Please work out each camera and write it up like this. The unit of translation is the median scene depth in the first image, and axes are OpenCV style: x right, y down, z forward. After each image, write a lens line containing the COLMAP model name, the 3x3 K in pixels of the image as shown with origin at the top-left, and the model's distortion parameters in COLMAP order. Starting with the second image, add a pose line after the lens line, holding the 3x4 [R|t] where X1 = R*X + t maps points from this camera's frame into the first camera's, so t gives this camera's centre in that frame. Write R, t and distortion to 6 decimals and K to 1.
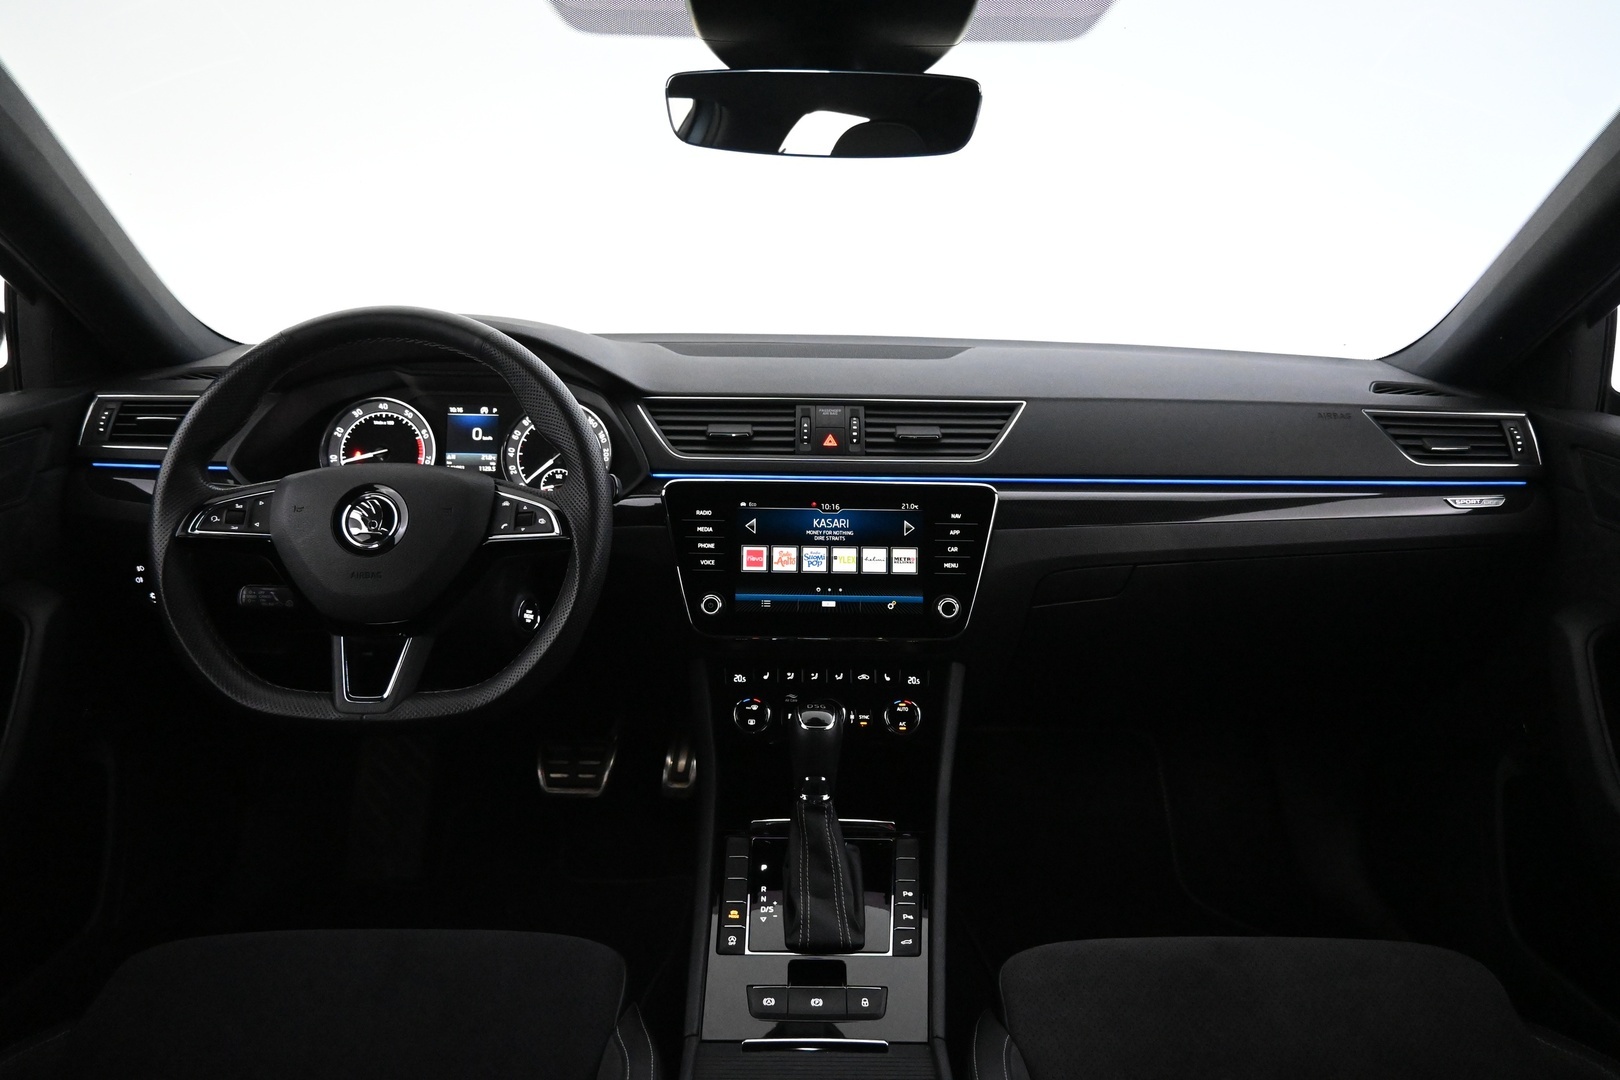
lens RADIAL K [[1091.7, 0, 799.1], [0, 1091.7, 535.4], [0, 0, 1]] dist [-0.006677, 0.000620]
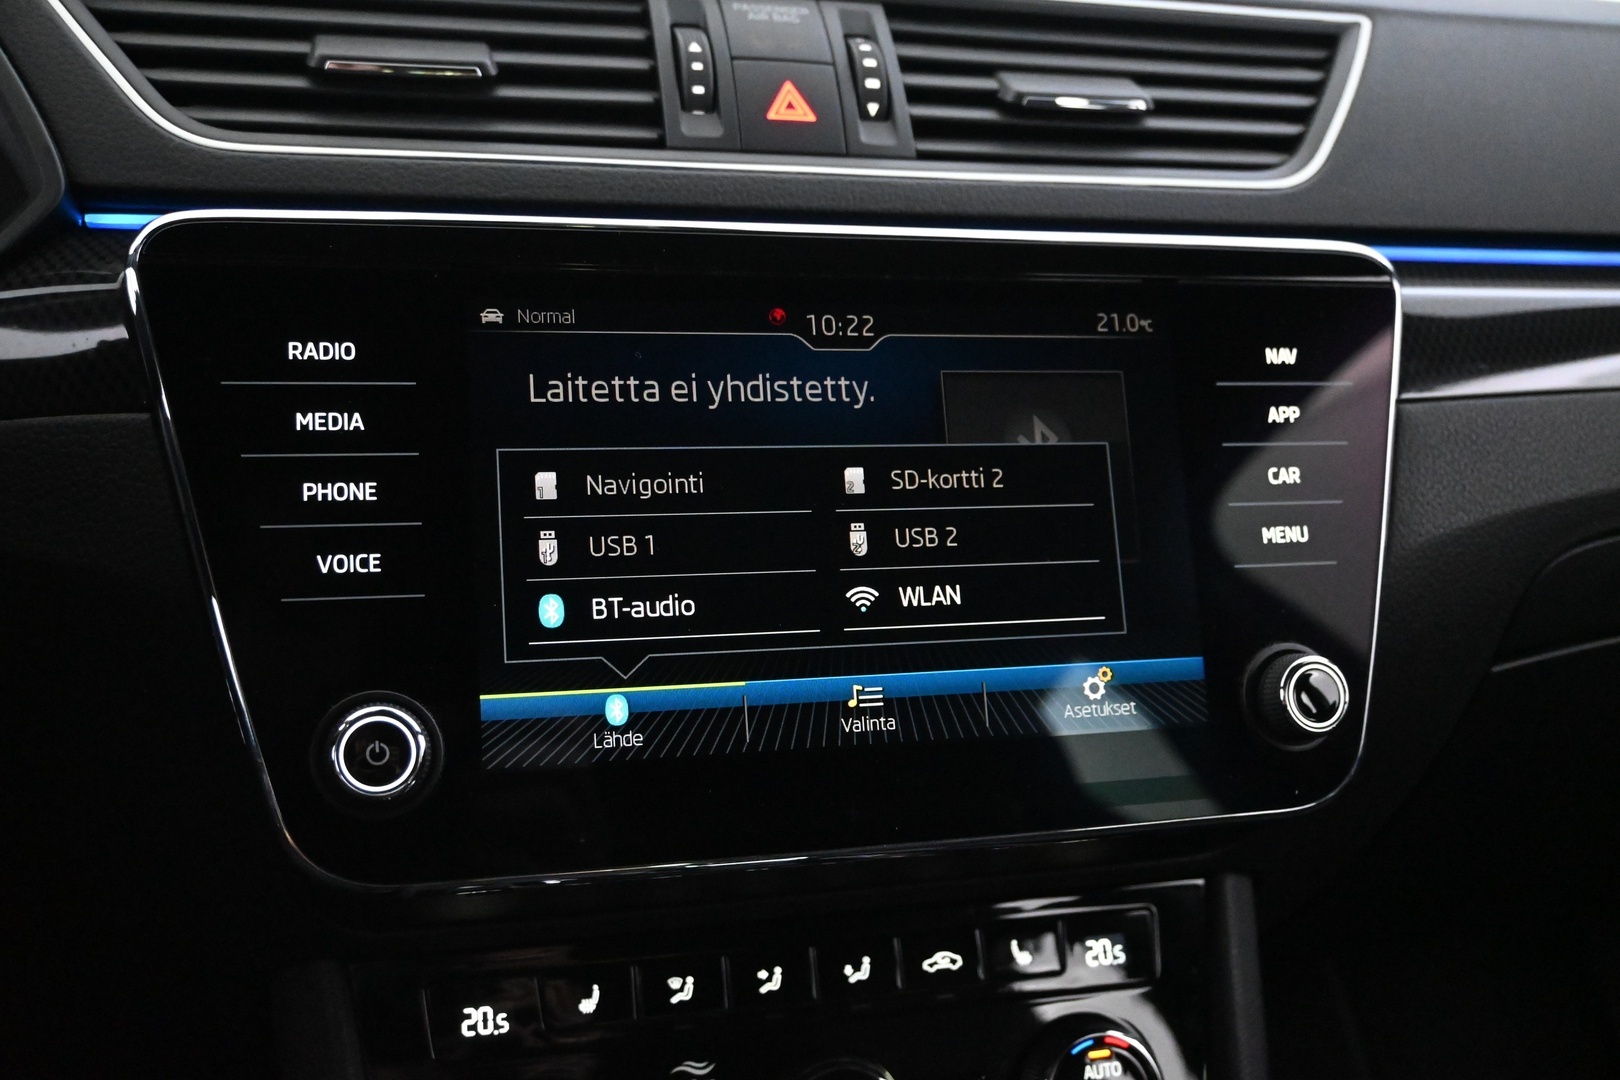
lens RADIAL K [[1541.9, 0, 811.9], [0, 1541.9, 539.0], [0, 0, 1]] dist [-0.014149, 0.000000]
pose [[0.962923, -0.040742, 0.266682, -0.075640], [0.048021, 0.998629, -0.020826, 0.030604], [-0.265468, 0.032860, 0.963560, 0.657454]]
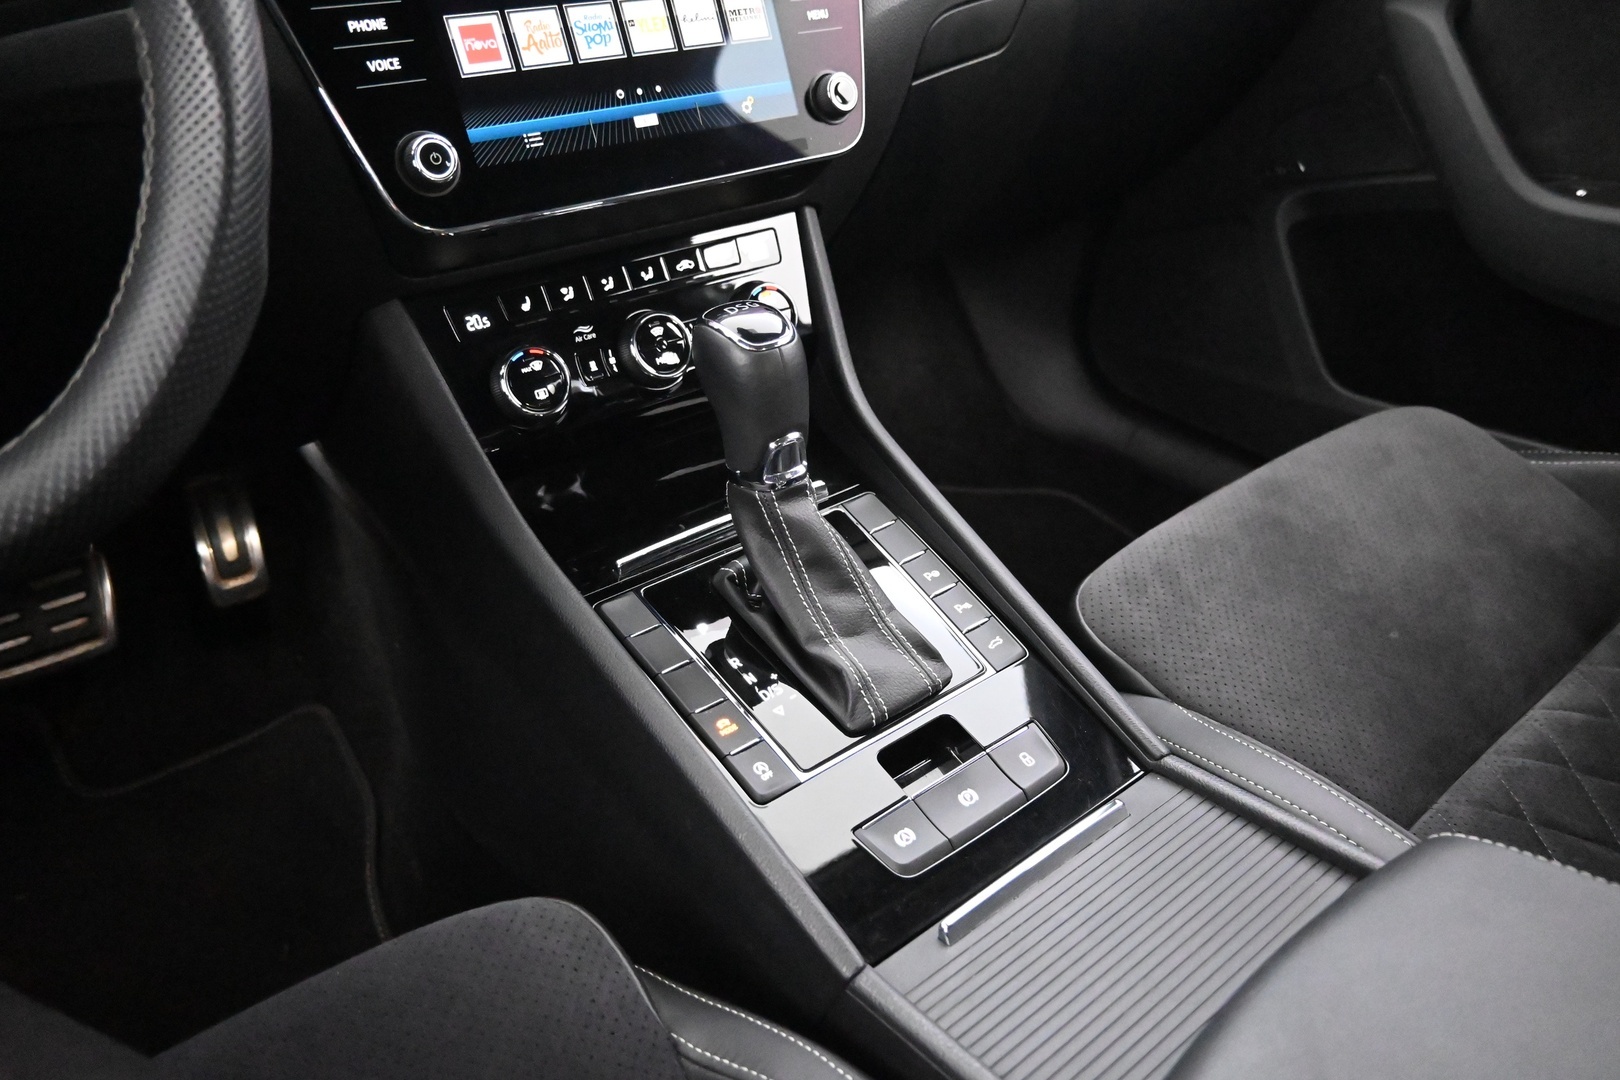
lens RADIAL K [[1091.7, 0, 812.9], [0, 1091.7, 537.0], [0, 0, 1]] dist [-0.006677, 0.000620]
pose [[0.789878, -0.348077, 0.504911, -0.232679], [0.177788, 0.917931, 0.354675, 0.073559], [-0.586928, -0.190383, 0.786937, 0.512014]]
